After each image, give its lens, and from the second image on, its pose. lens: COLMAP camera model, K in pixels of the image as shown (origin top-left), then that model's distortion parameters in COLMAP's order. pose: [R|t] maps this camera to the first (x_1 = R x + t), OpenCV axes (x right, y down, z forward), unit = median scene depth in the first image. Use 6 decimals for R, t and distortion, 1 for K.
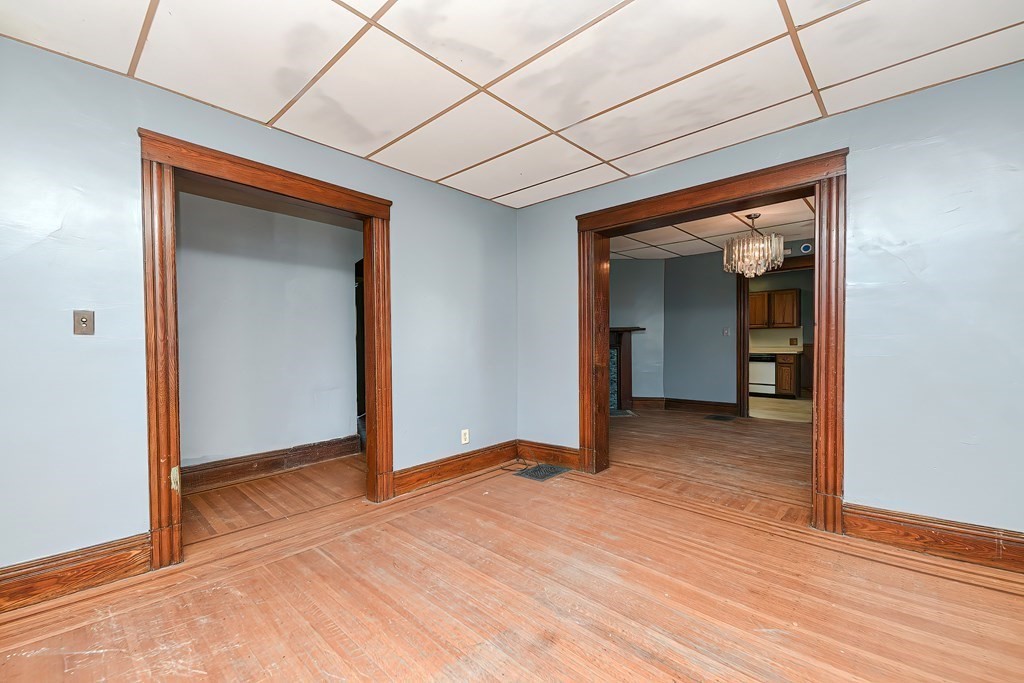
lens RADIAL K [[423.2, 0, 518.6], [0, 423.2, 347.8], [0, 0, 1]] dist [-0.008883, -0.001684]
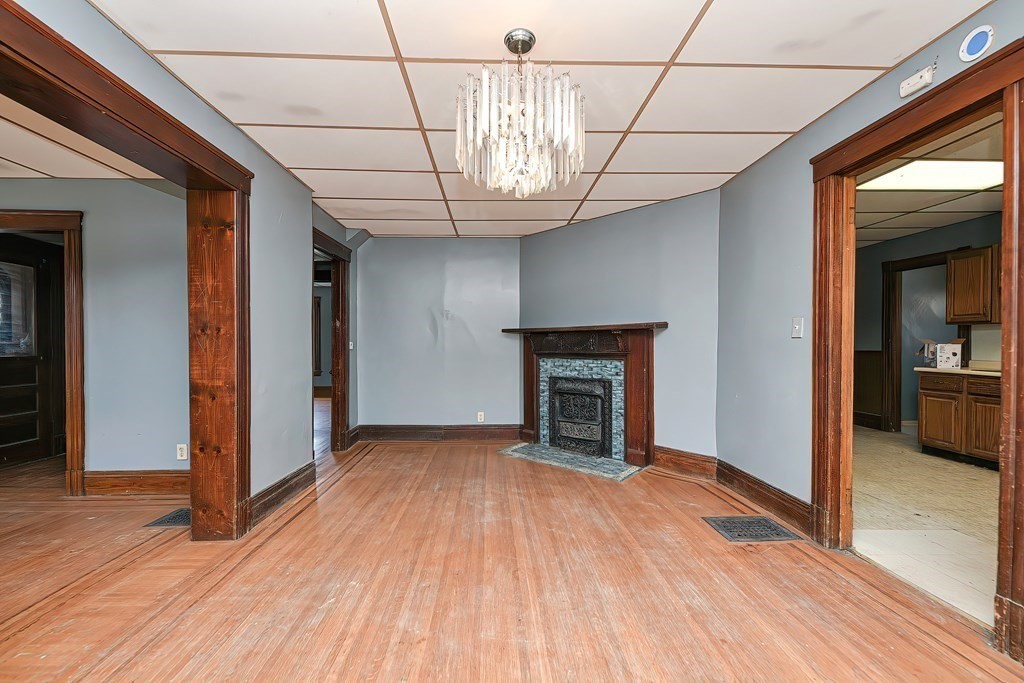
lens RADIAL K [[423.2, 0, 513.6], [0, 423.2, 343.2], [0, 0, 1]] dist [-0.008883, -0.001684]
pose [[0.724732, 0.004593, -0.689016, 1.002991], [-0.018337, 0.999752, -0.012623, -0.022179], [0.688787, 0.021782, 0.724636, 0.838421]]
